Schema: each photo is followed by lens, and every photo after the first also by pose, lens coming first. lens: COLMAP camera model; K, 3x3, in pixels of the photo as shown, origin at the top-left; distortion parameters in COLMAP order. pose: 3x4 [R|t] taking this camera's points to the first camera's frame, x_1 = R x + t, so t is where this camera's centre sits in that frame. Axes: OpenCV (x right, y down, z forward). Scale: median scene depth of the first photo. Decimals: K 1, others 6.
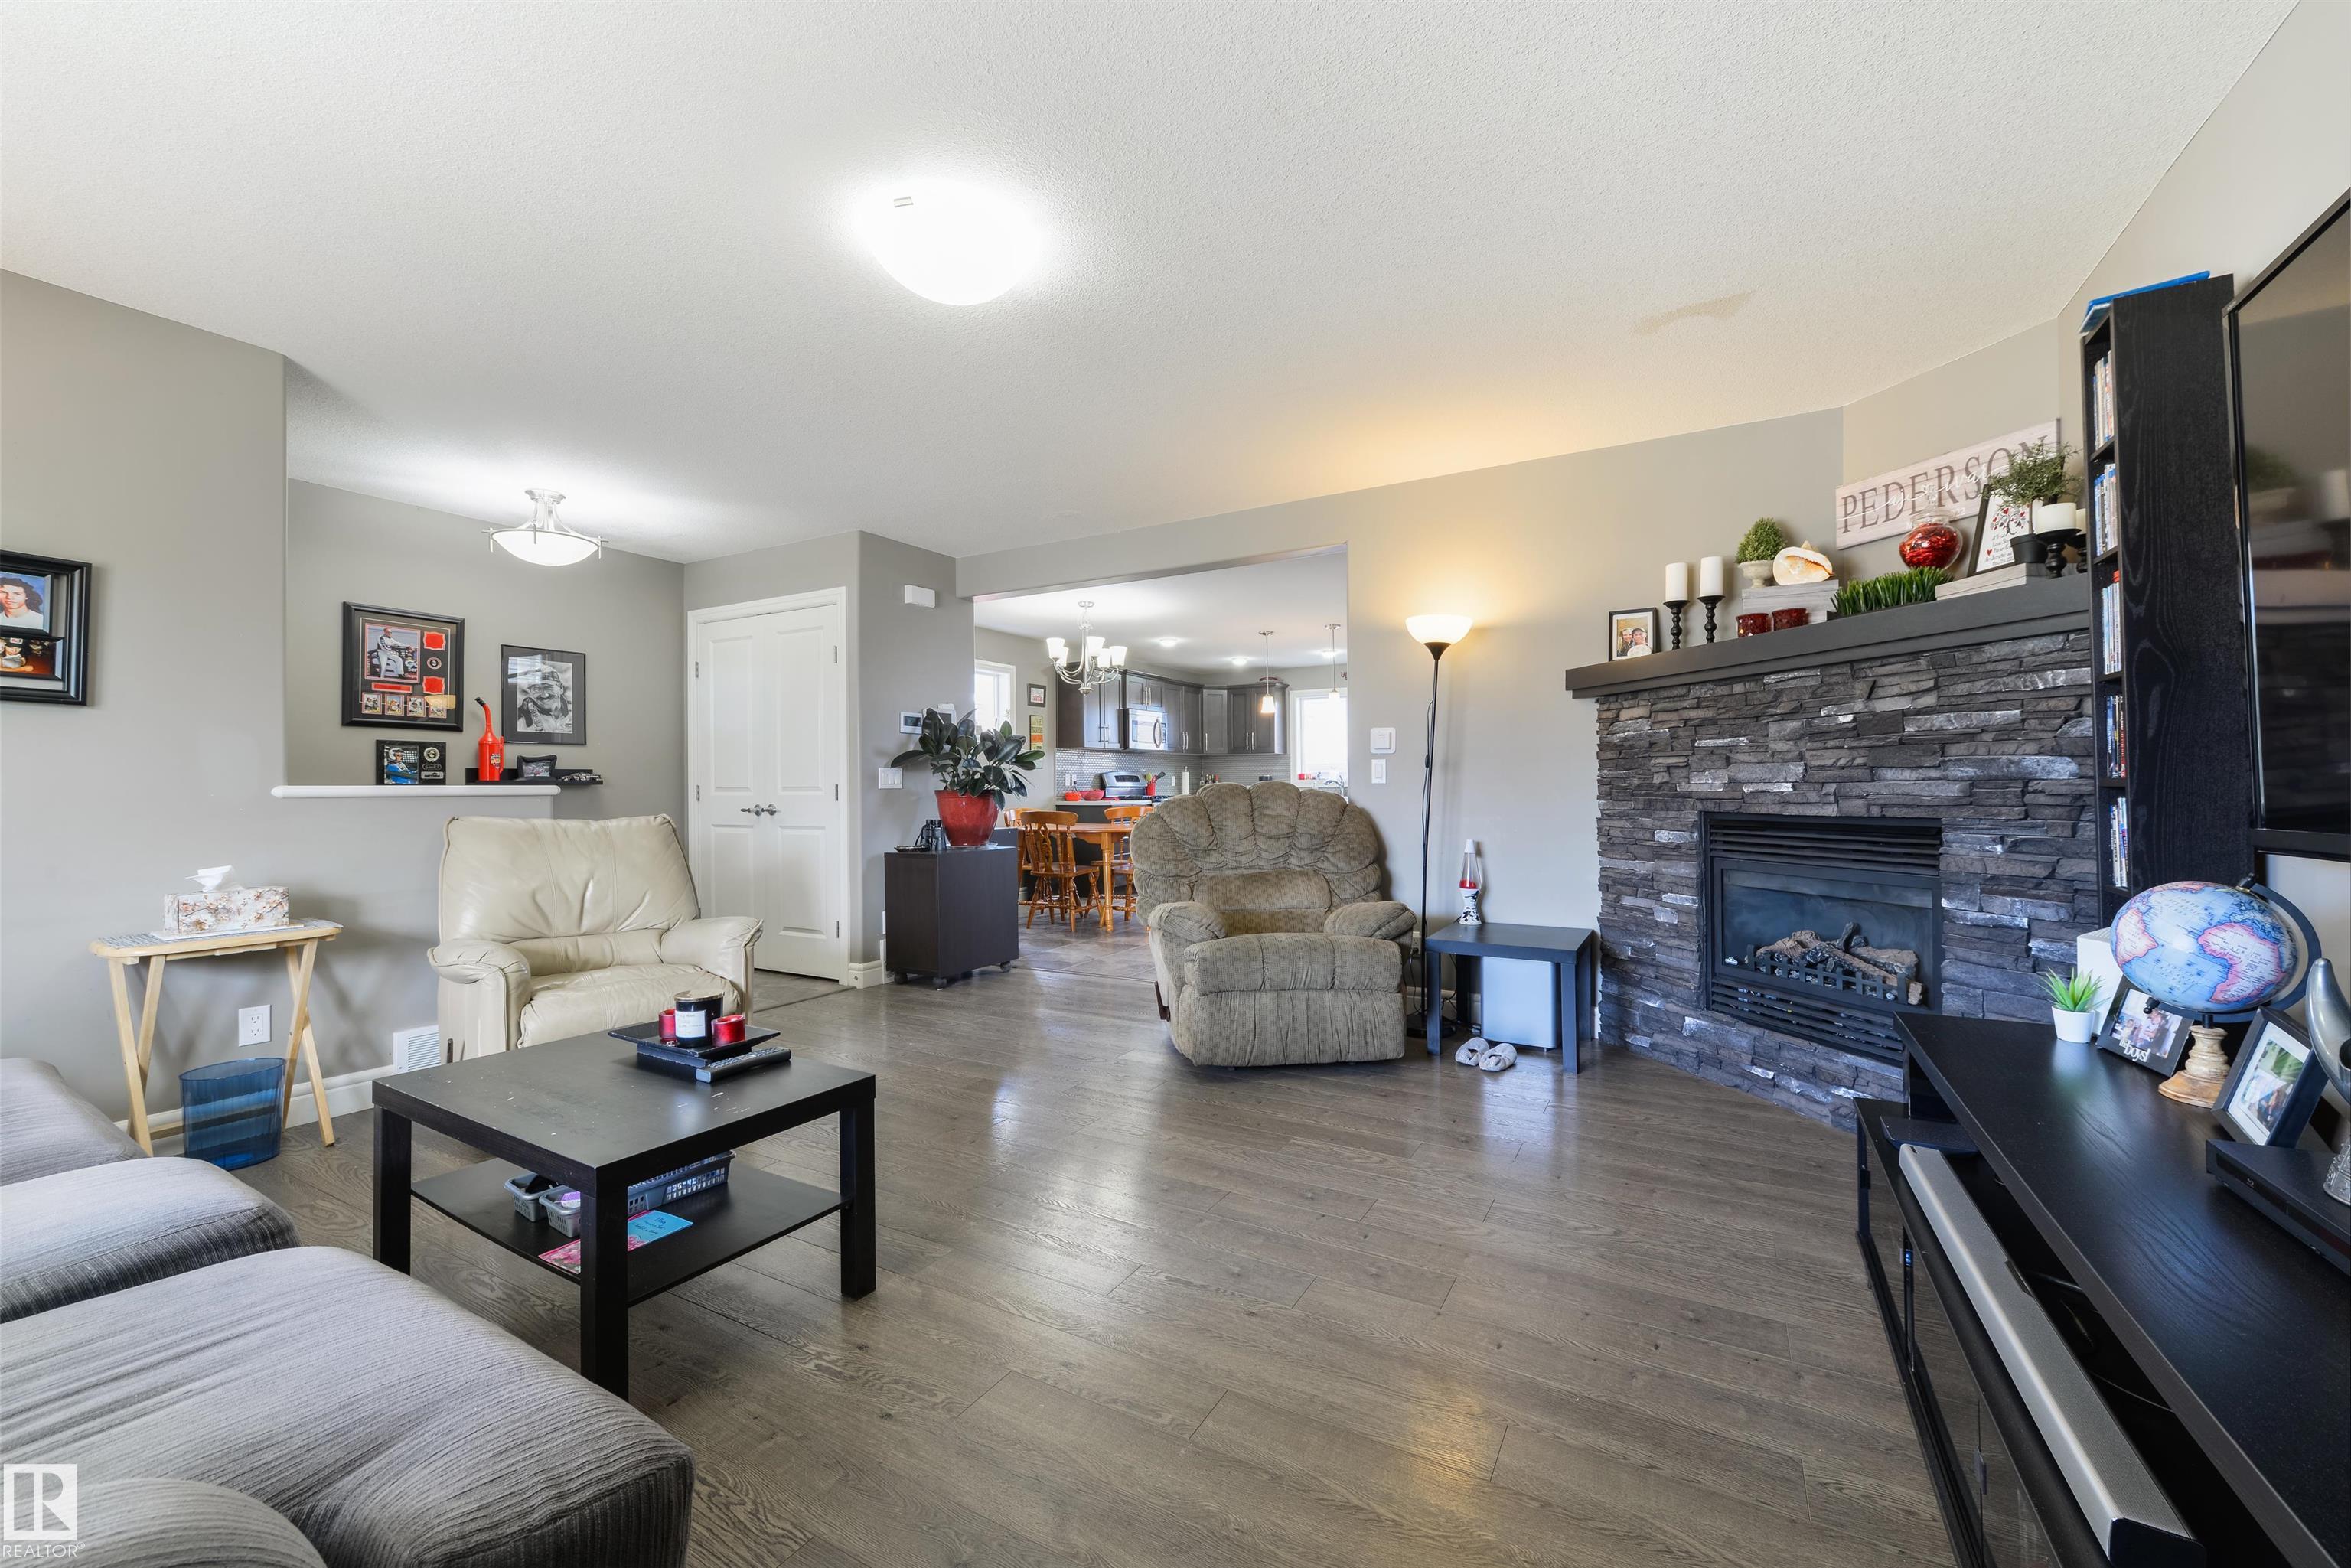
lens RADIAL K [[921.9, 0, 1193.2], [0, 921.9, 784.5], [0, 0, 1]] dist [0.000292, -0.000047]
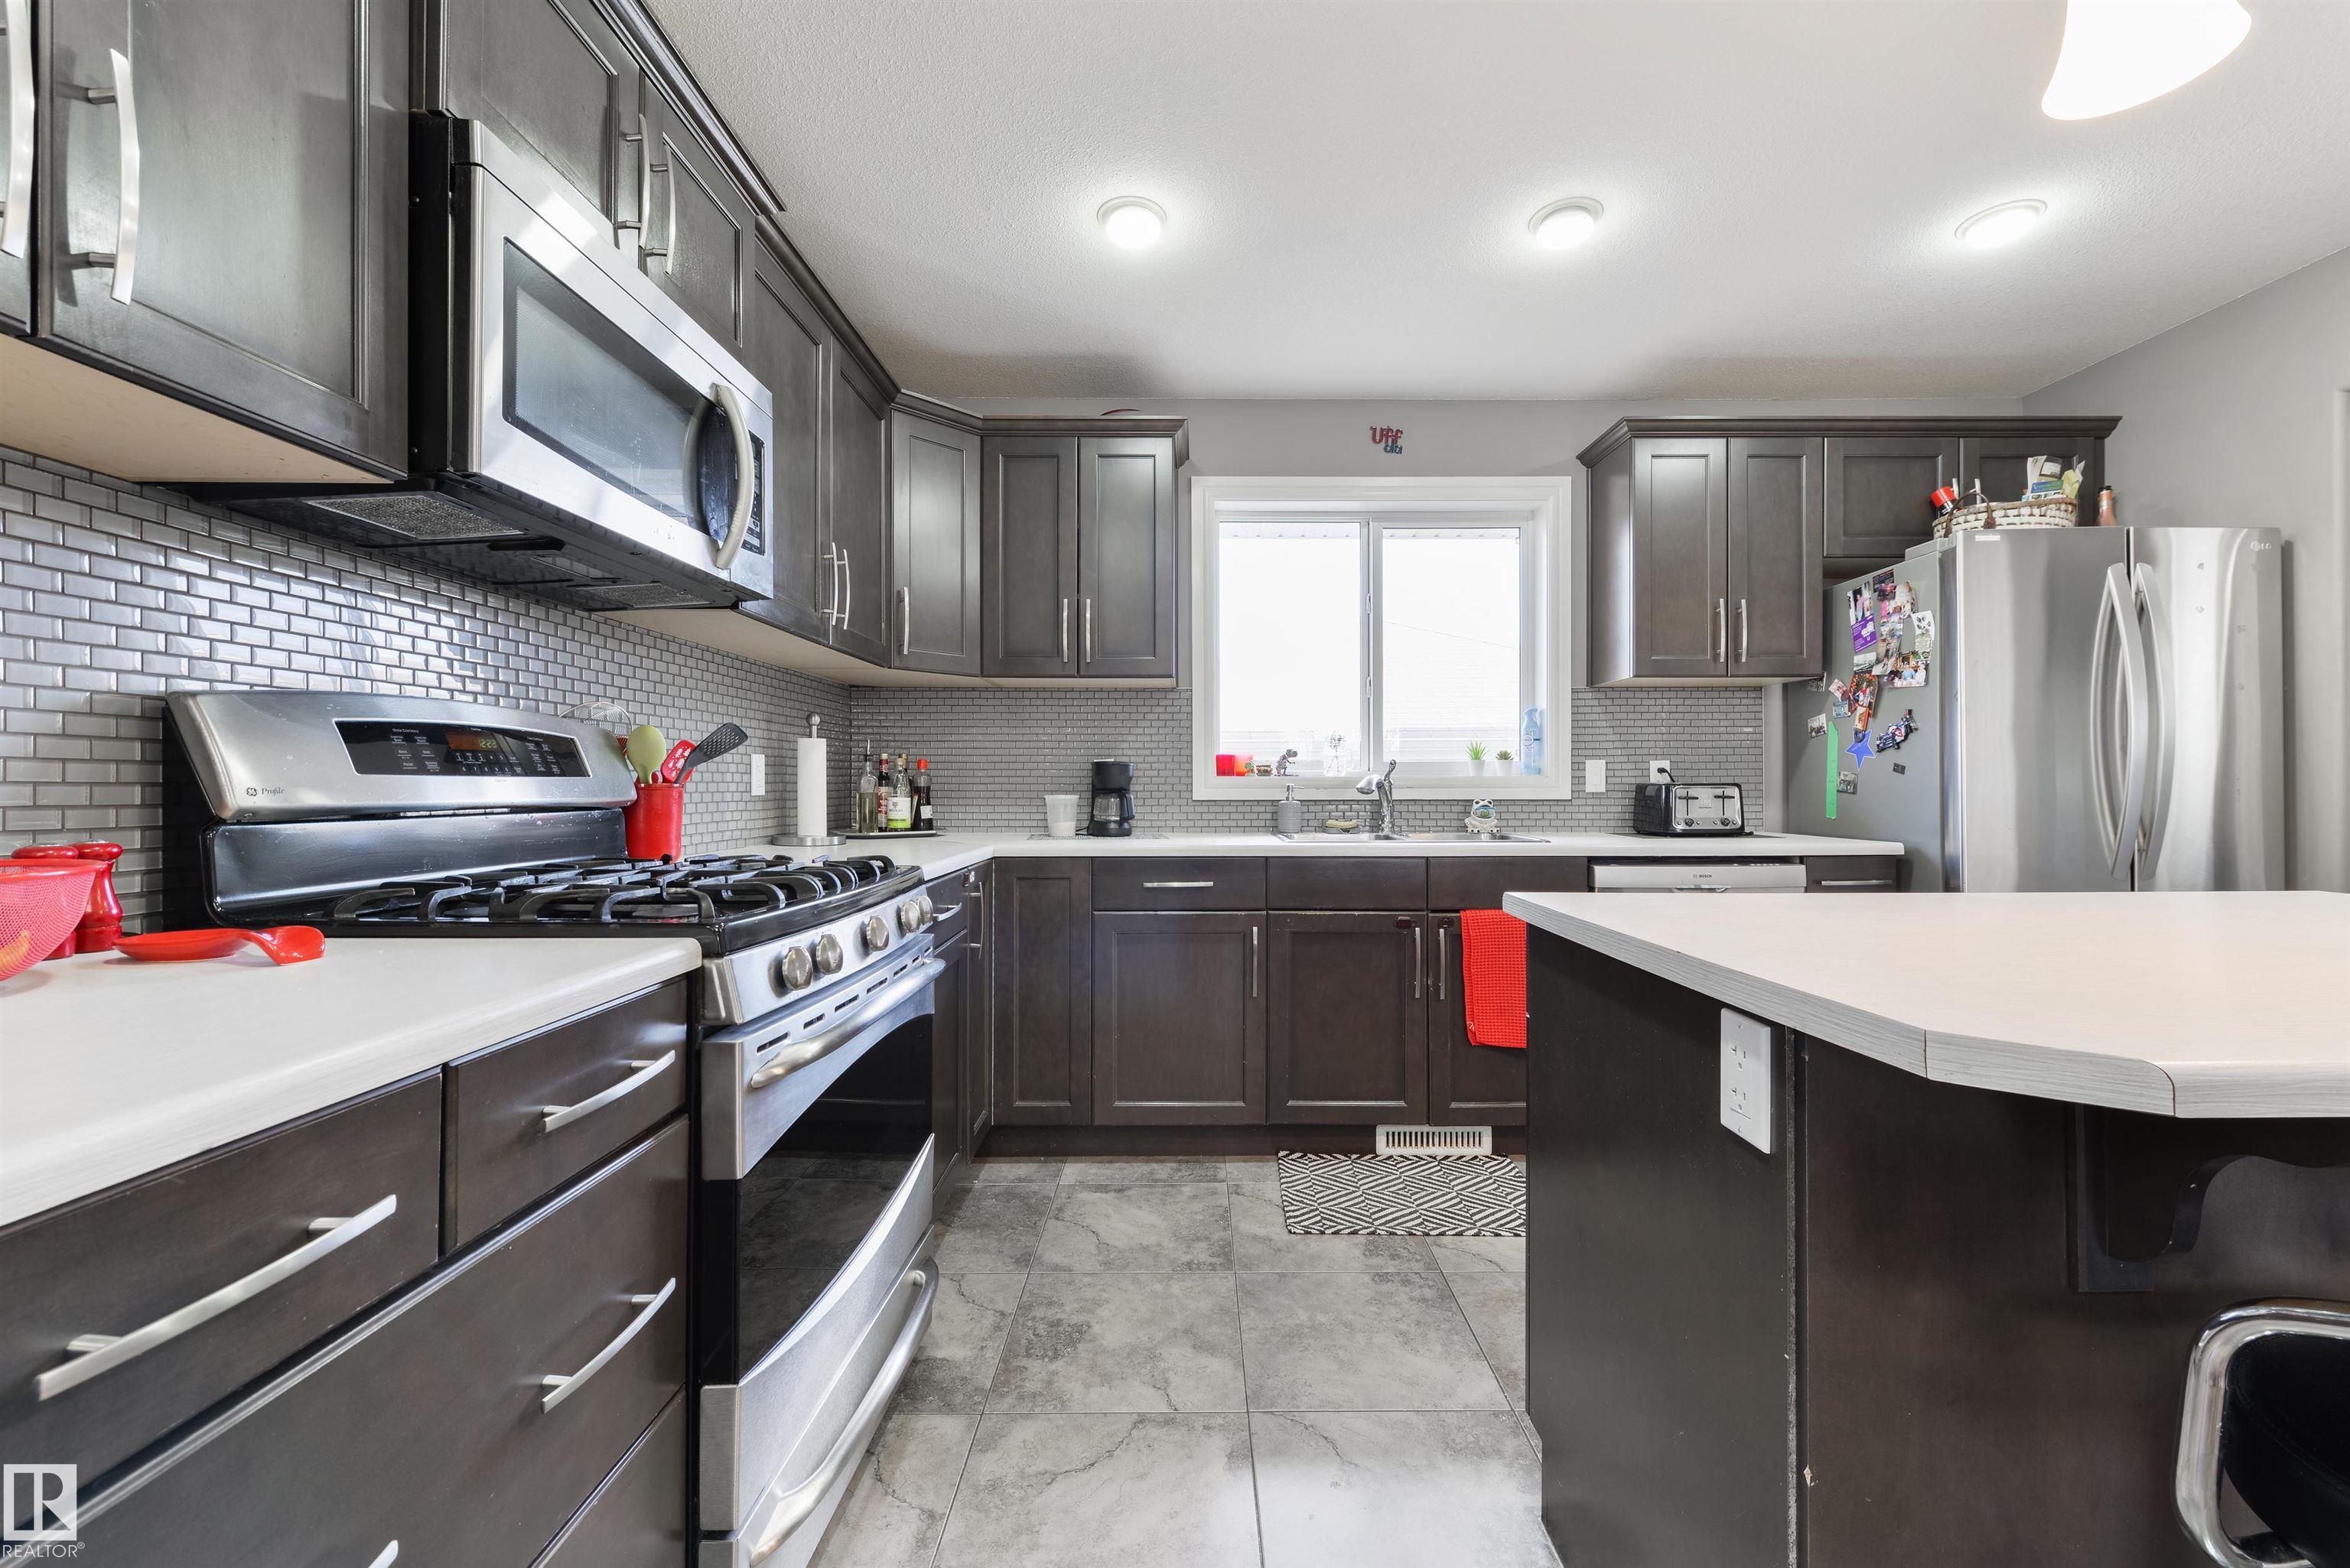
lens RADIAL K [[930.5, 0, 1195.6], [0, 930.5, 775.8], [0, 0, 1]] dist [0.001815, 0.000342]
pose [[0.869111, 0.012250, 0.494466, -0.118426], [-0.006372, 0.999888, -0.013571, -0.002958], [-0.494577, 0.008644, 0.869091, 2.097639]]
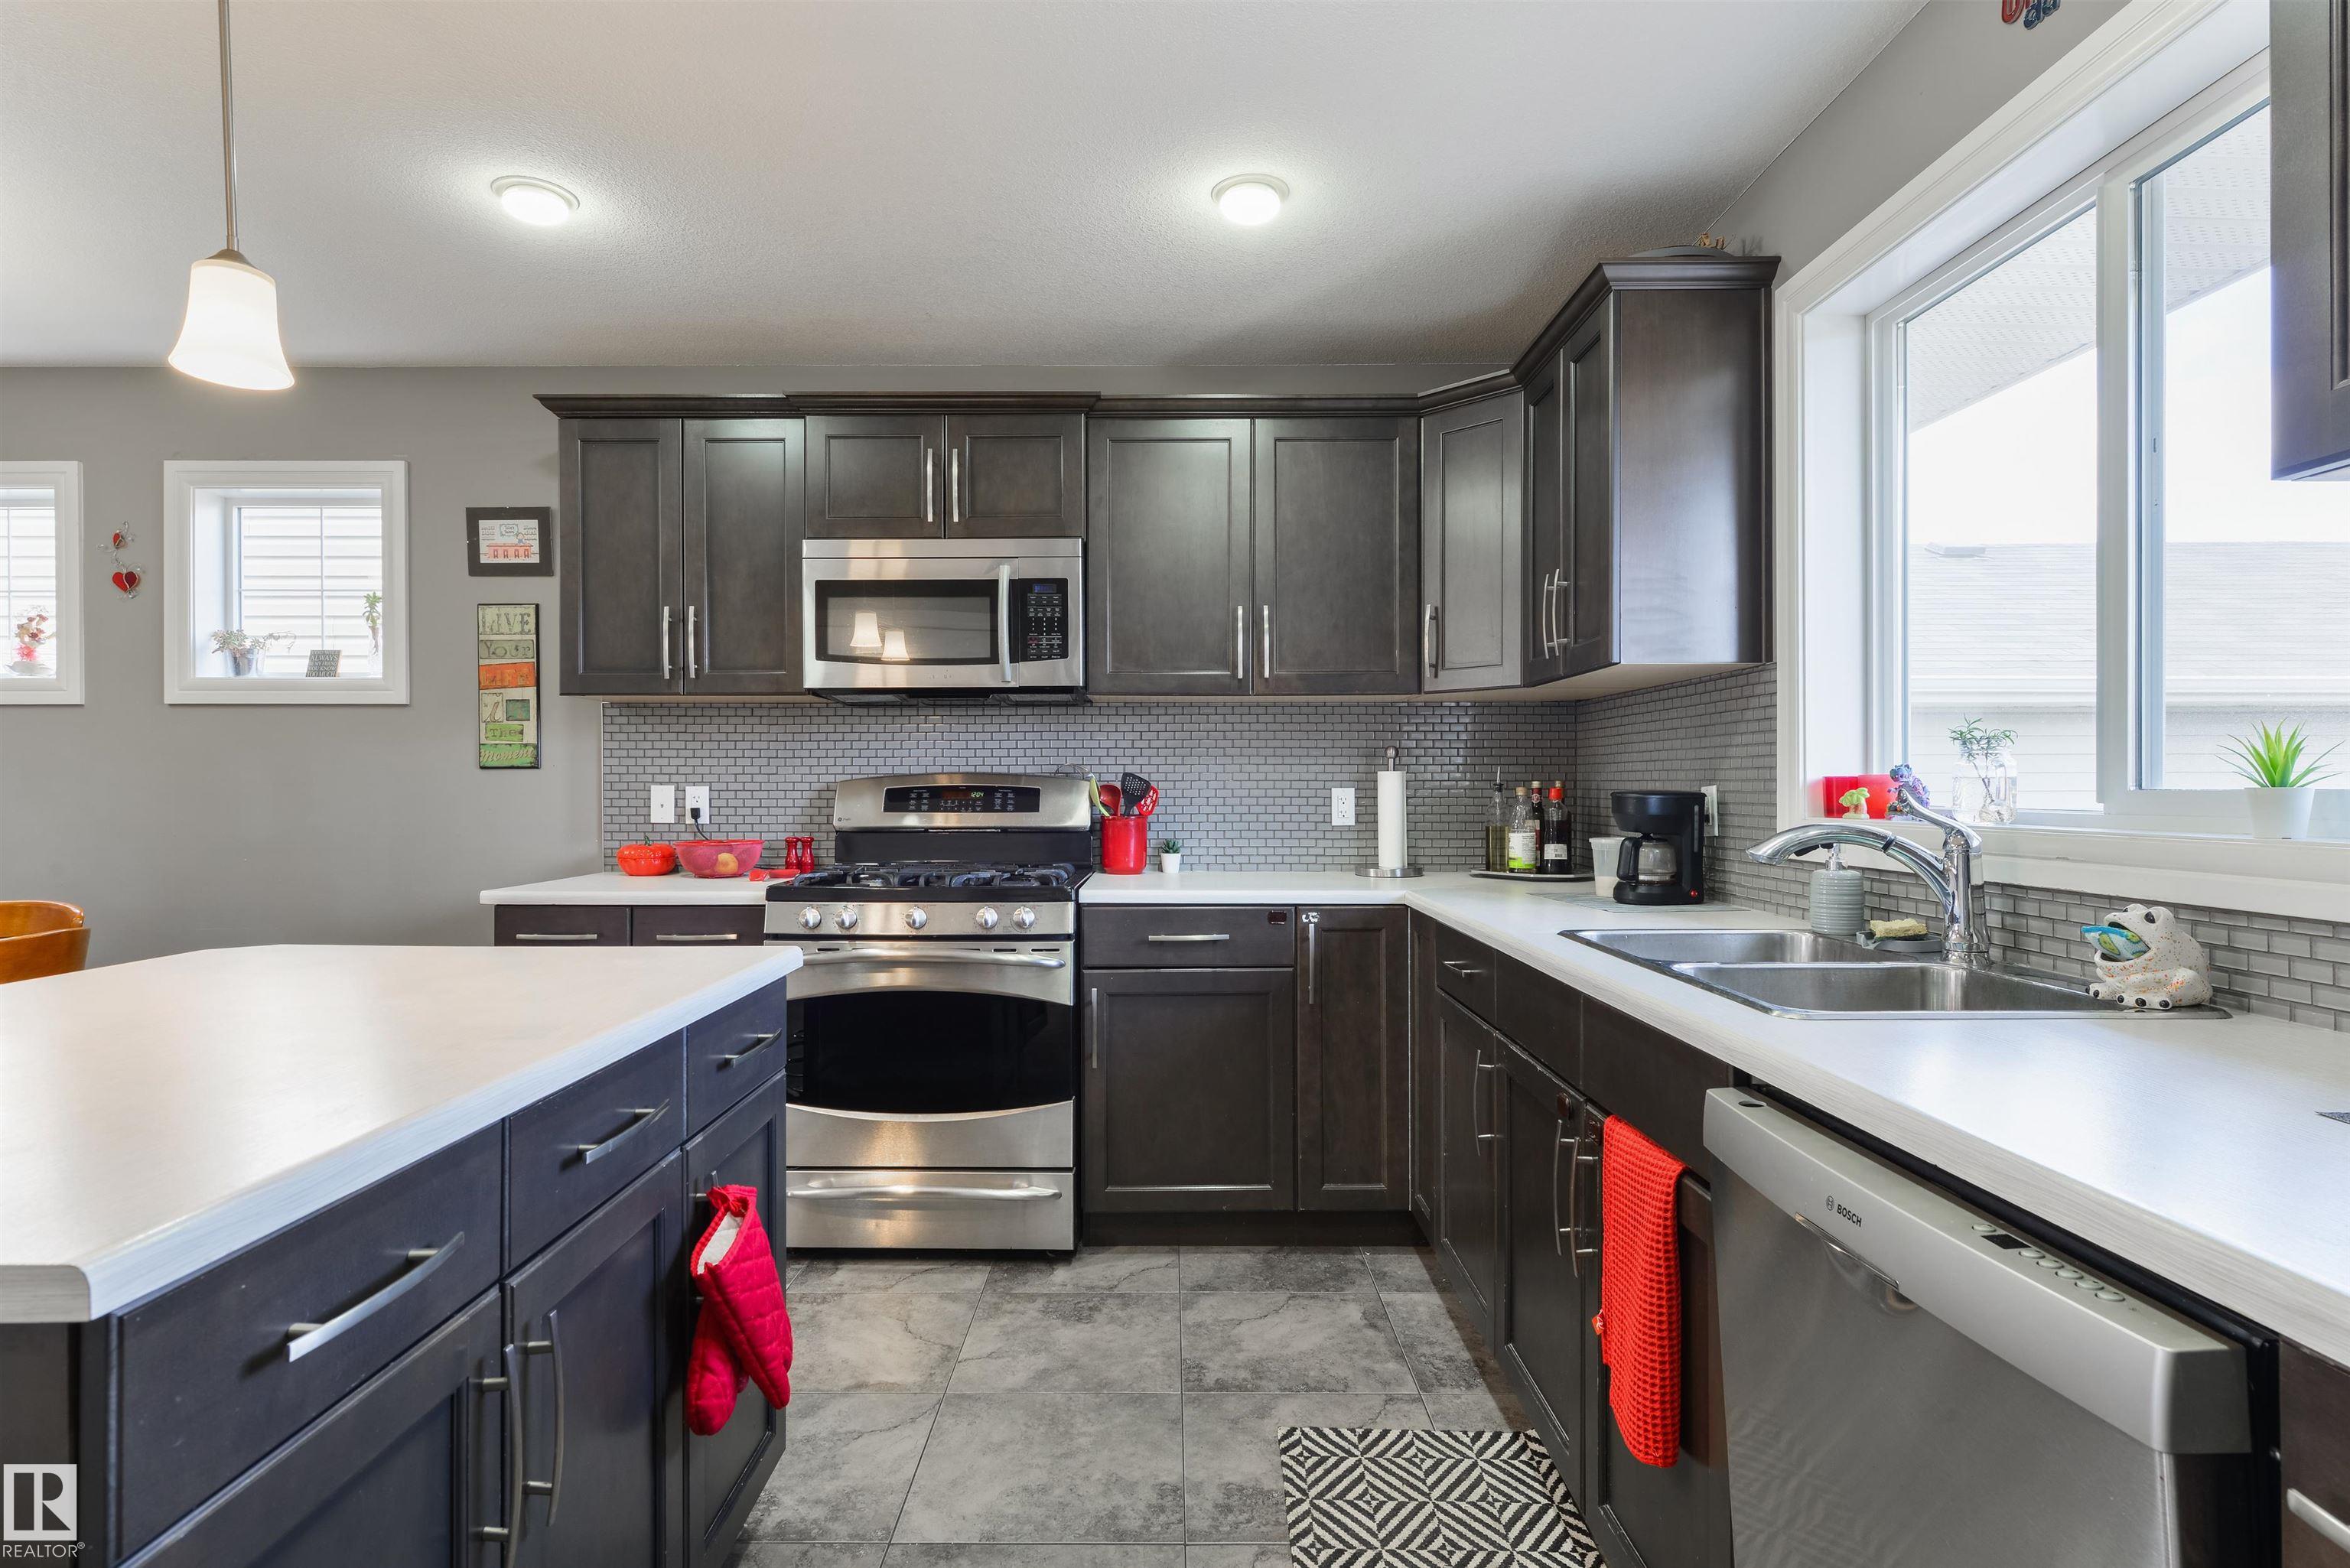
lens RADIAL K [[1195.5, 0, 1164.9], [0, 1195.5, 787.3], [0, 0, 1]] dist [0.002572, -0.000096]
pose [[0.485413, 0.008065, -0.874248, 0.694883], [-0.002444, 0.999966, 0.007868, -0.033572], [0.874281, -0.001683, 0.485416, 2.257579]]
